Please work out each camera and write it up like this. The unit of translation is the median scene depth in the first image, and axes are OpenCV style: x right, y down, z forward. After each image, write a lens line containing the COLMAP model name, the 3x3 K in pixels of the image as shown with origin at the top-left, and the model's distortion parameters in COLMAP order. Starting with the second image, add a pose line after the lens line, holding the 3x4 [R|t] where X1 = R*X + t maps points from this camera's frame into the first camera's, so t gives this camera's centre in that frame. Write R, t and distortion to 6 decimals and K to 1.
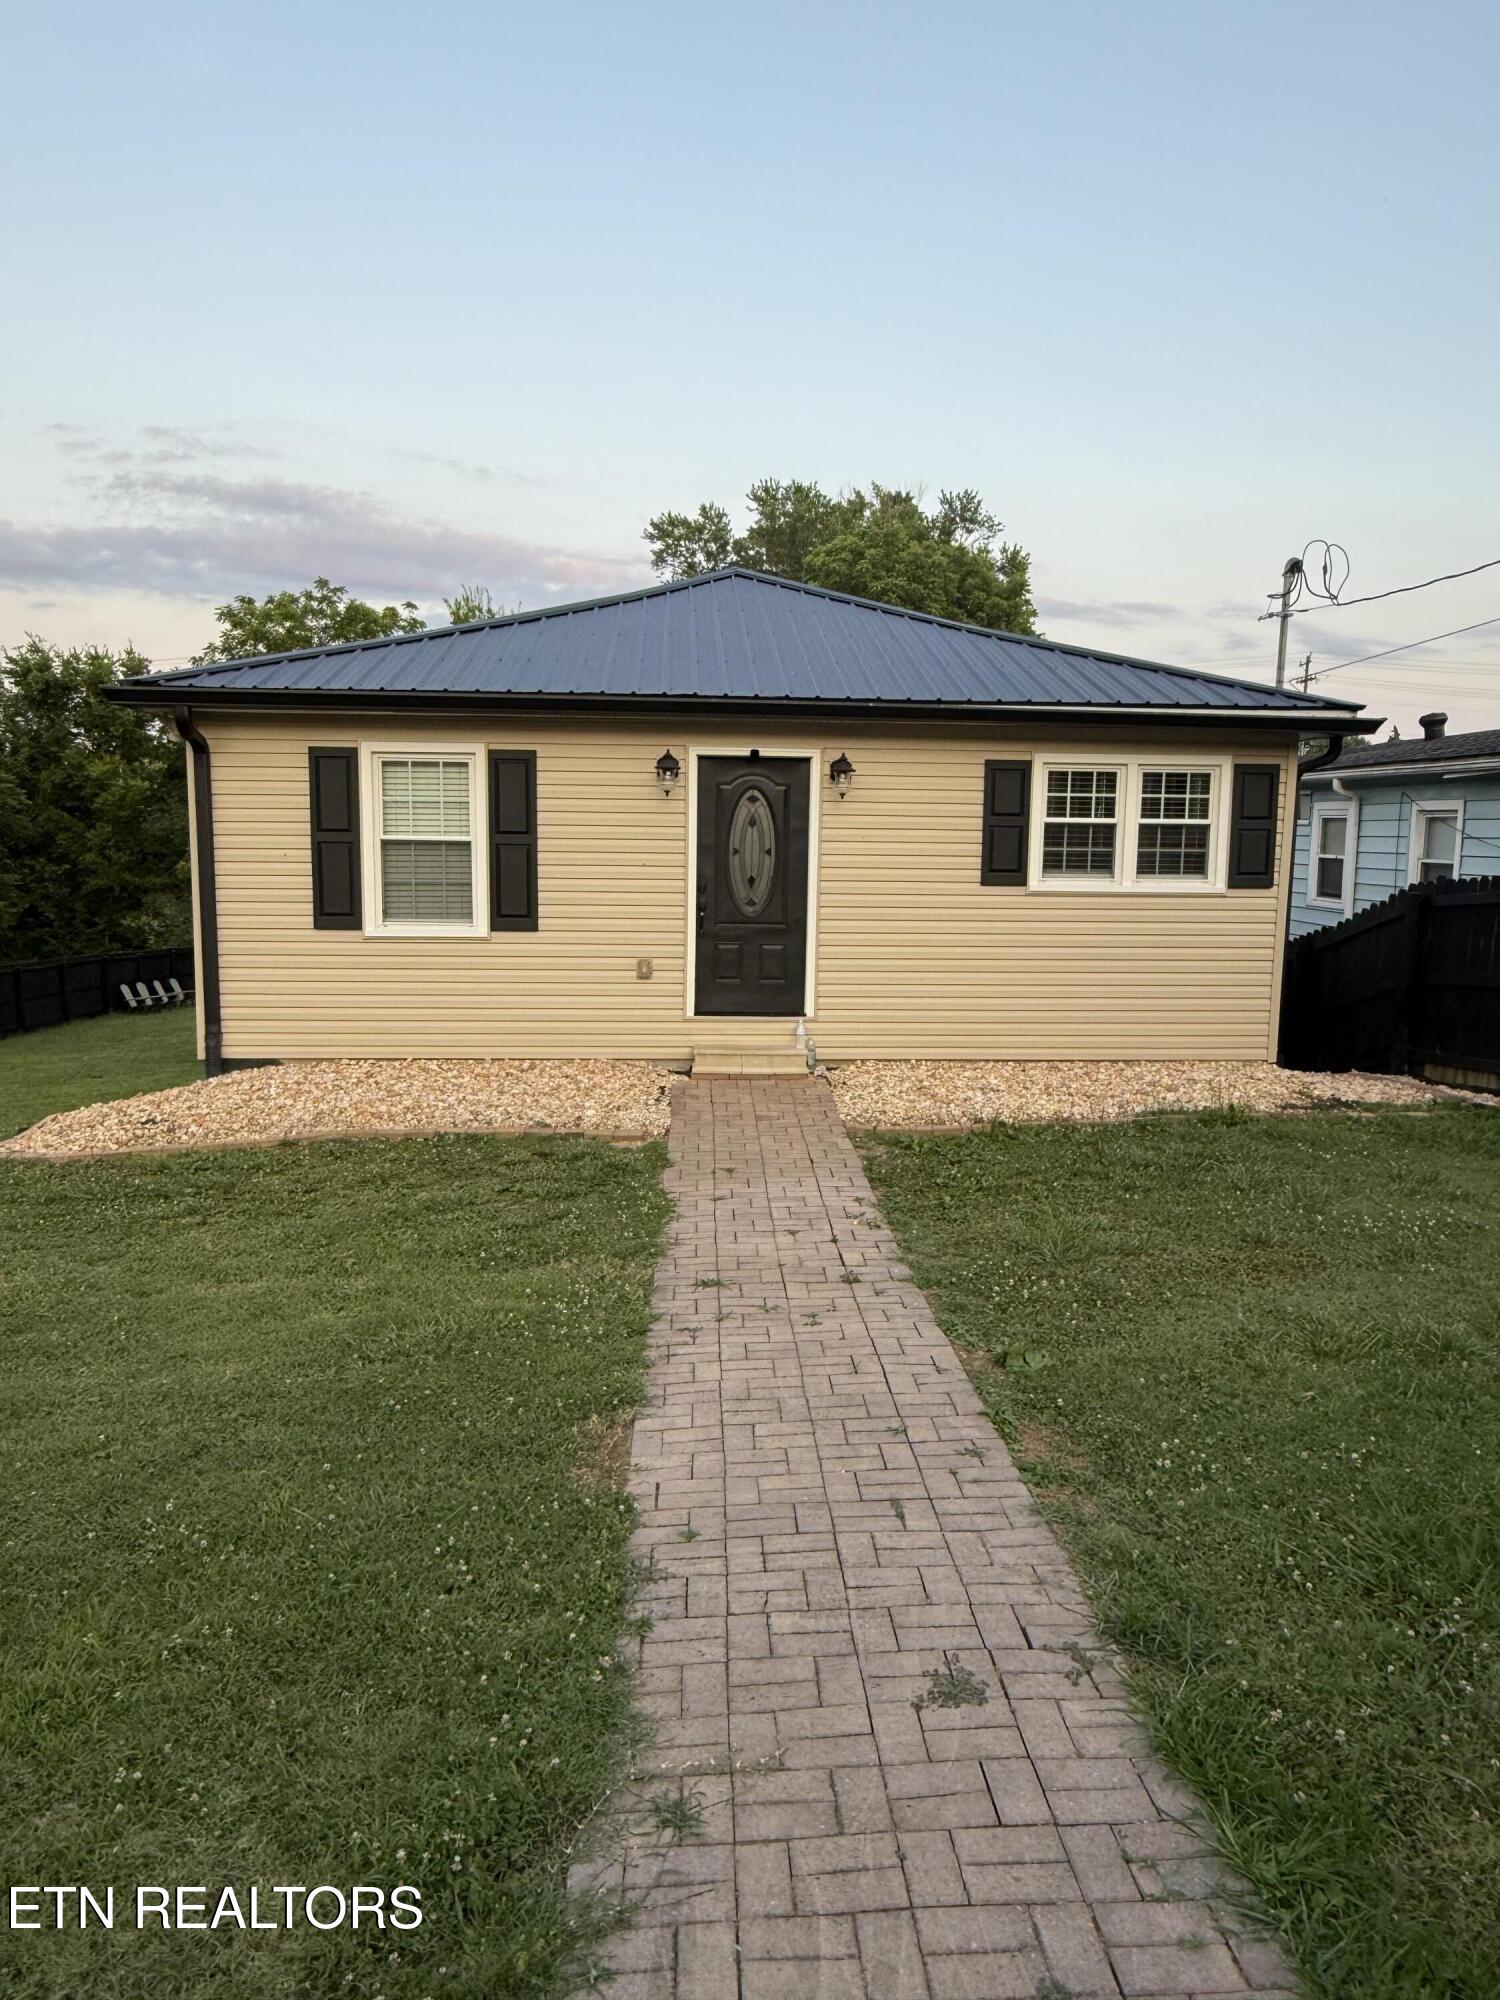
lens RADIAL K [[1301.4, 0, 750.0], [0, 1301.4, 1000.0], [0, 0, 1]] dist [-0.002015, -0.000474]
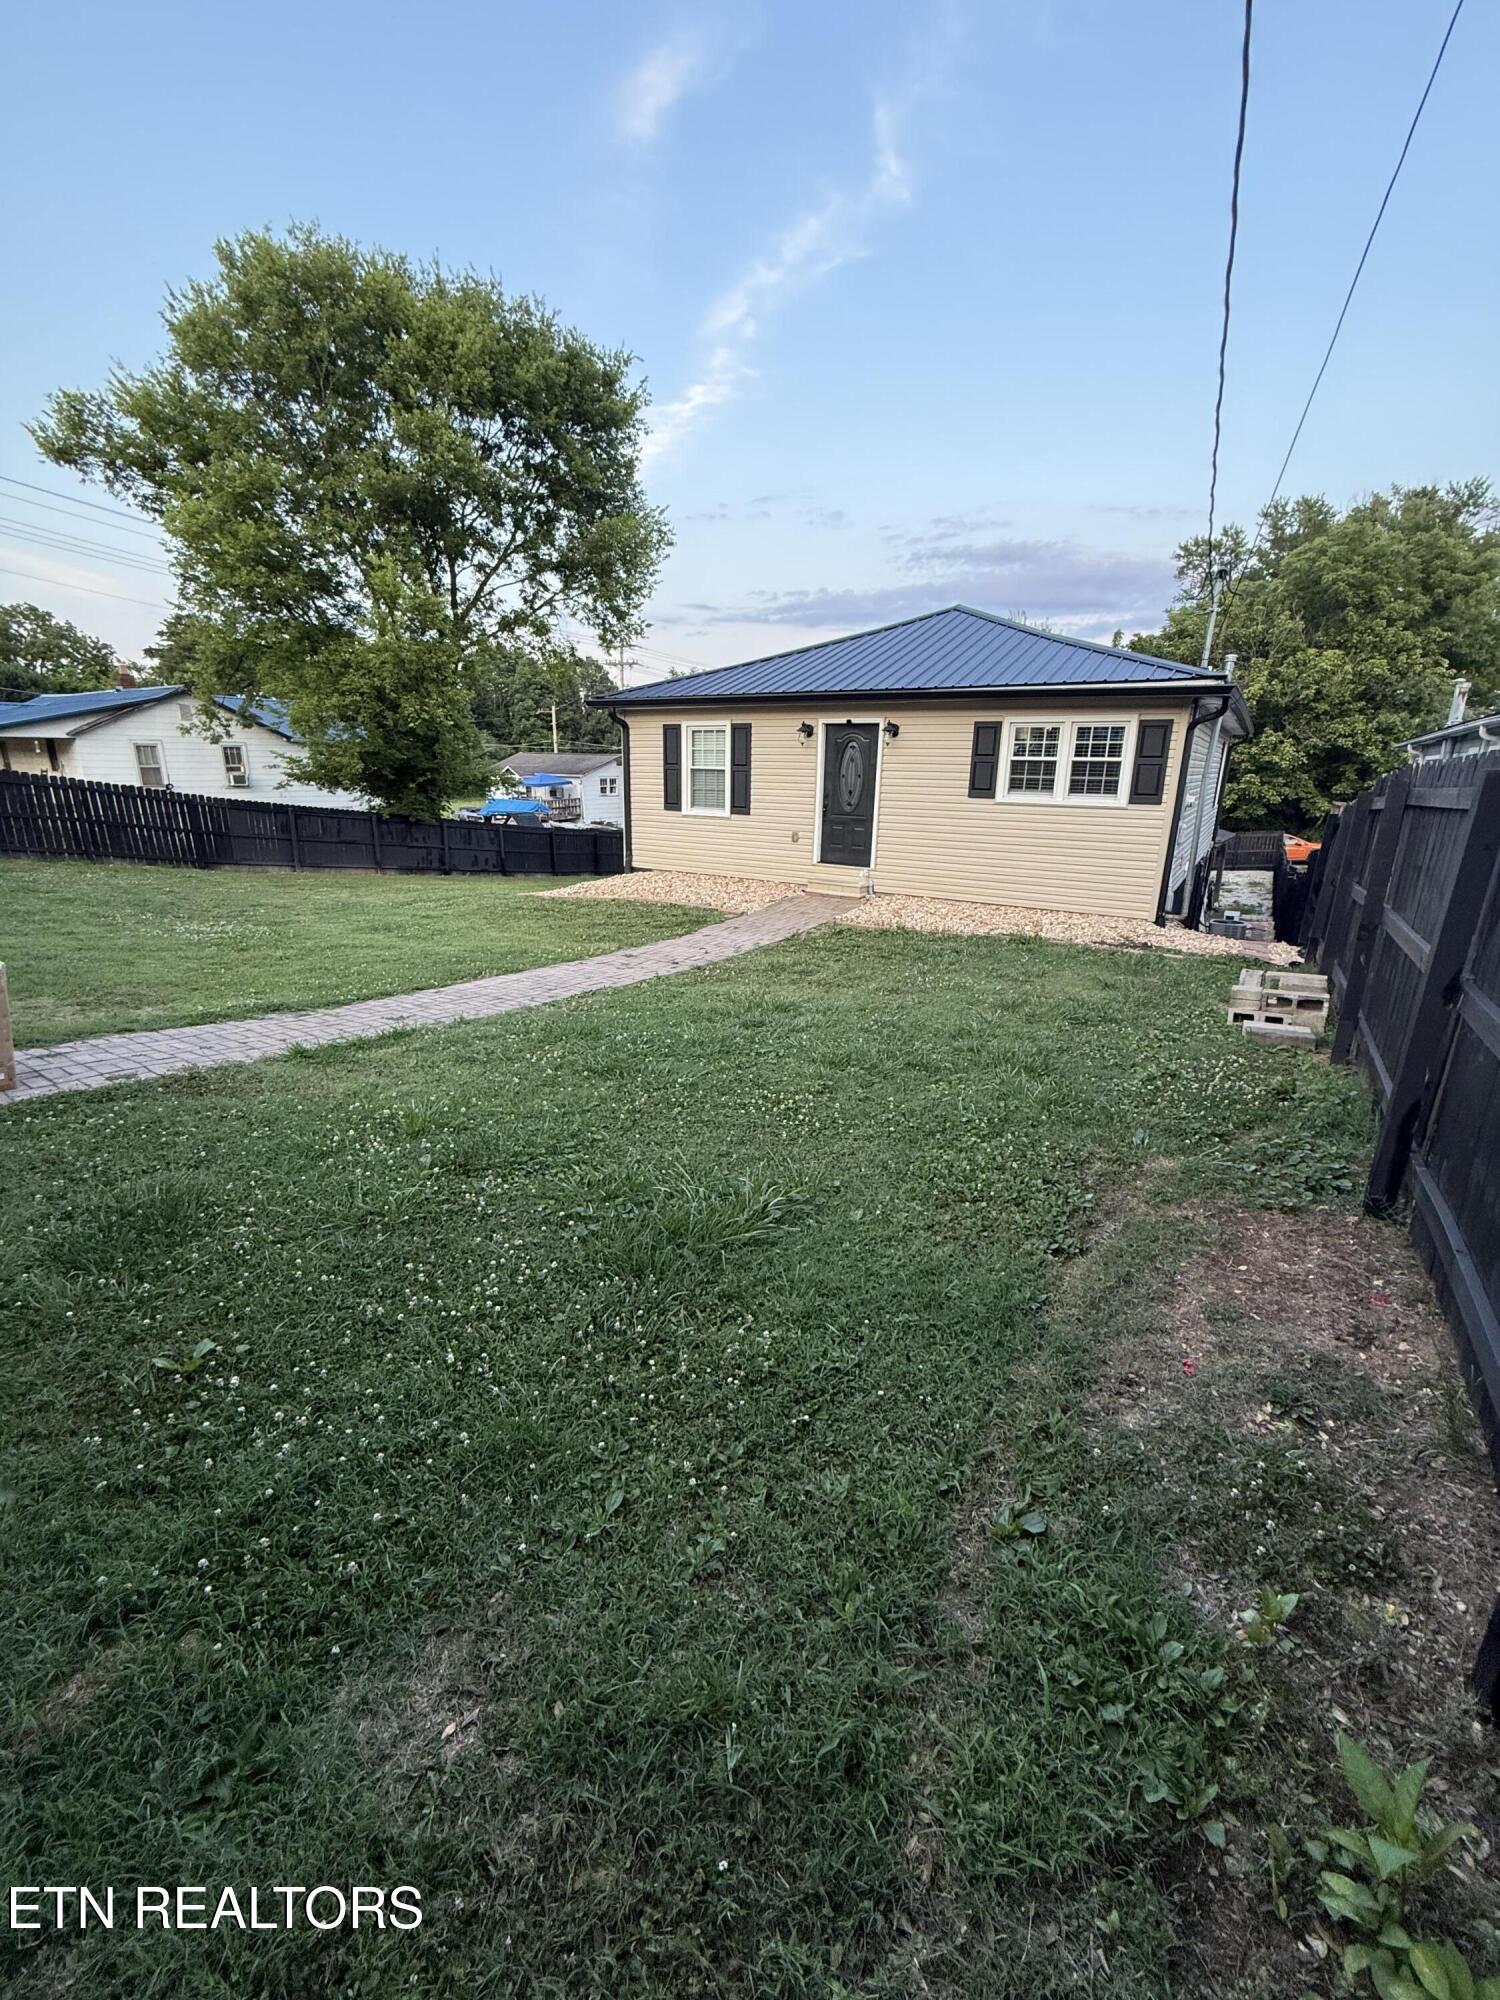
lens RADIAL K [[801.2, 0, 755.2], [0, 801.2, 988.9], [0, 0, 1]] dist [0.001664, -0.000165]
pose [[0.821101, 0.155786, -0.549112, 0.568918], [-0.080726, 0.984058, 0.158471, 0.015269], [0.565046, -0.085793, 0.820587, -0.046280]]
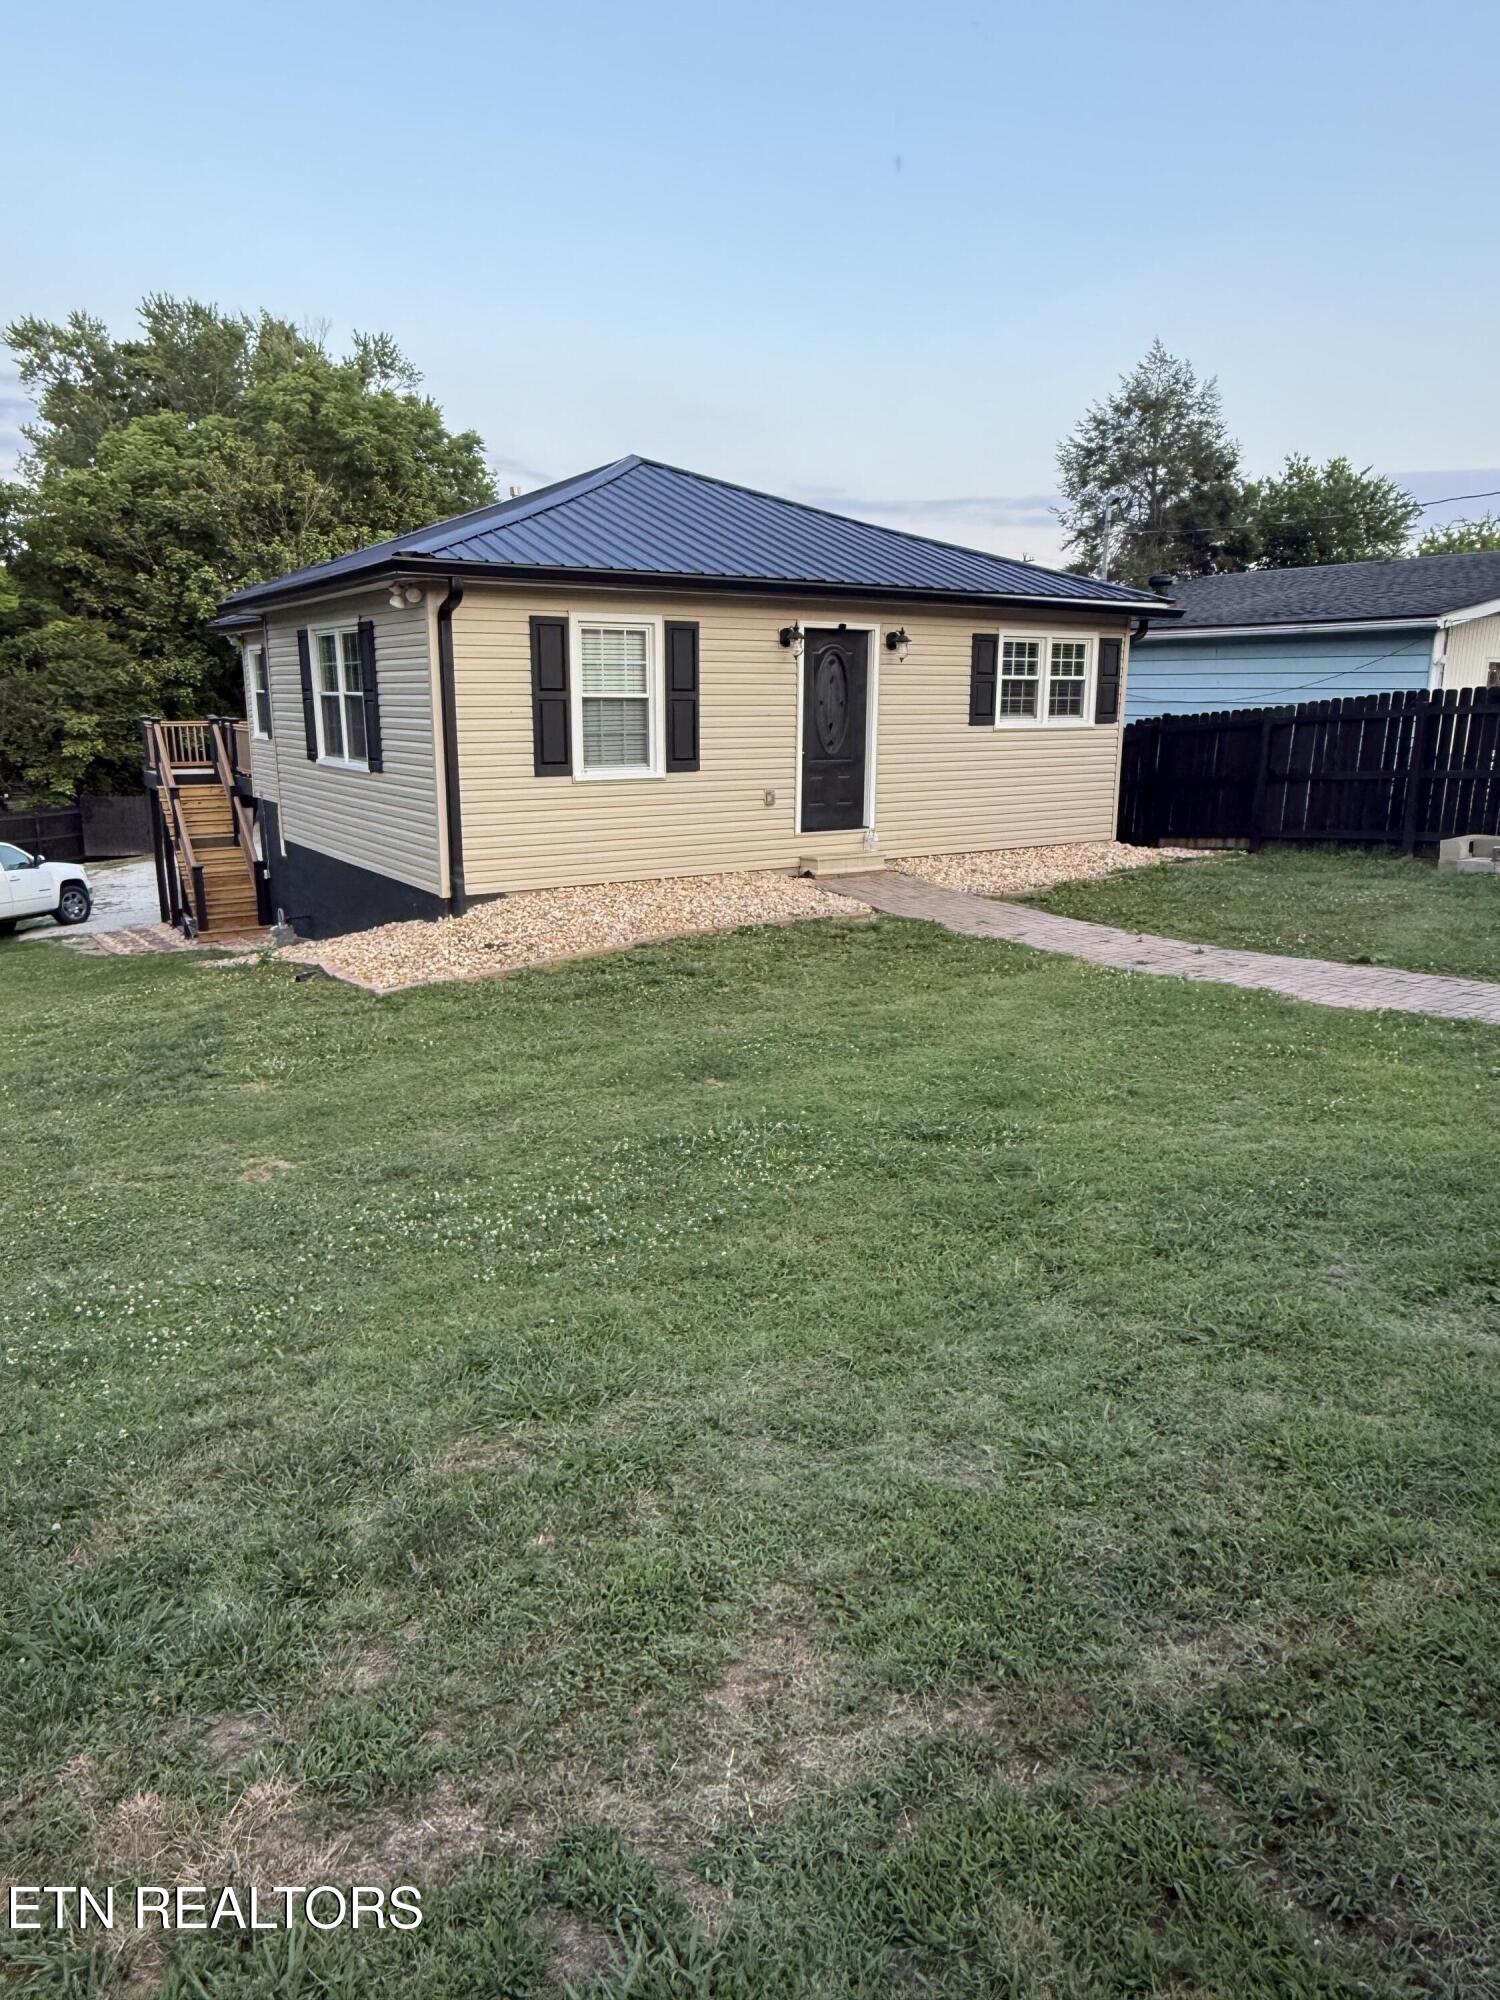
lens RADIAL K [[1301.4, 0, 750.0], [0, 1301.4, 1000.0], [0, 0, 1]] dist [-0.002015, -0.000474]
pose [[0.864373, -0.125985, 0.486814, -0.745759], [0.073483, 0.989360, 0.125567, 0.010750], [-0.497454, -0.072764, 0.864433, -0.110950]]
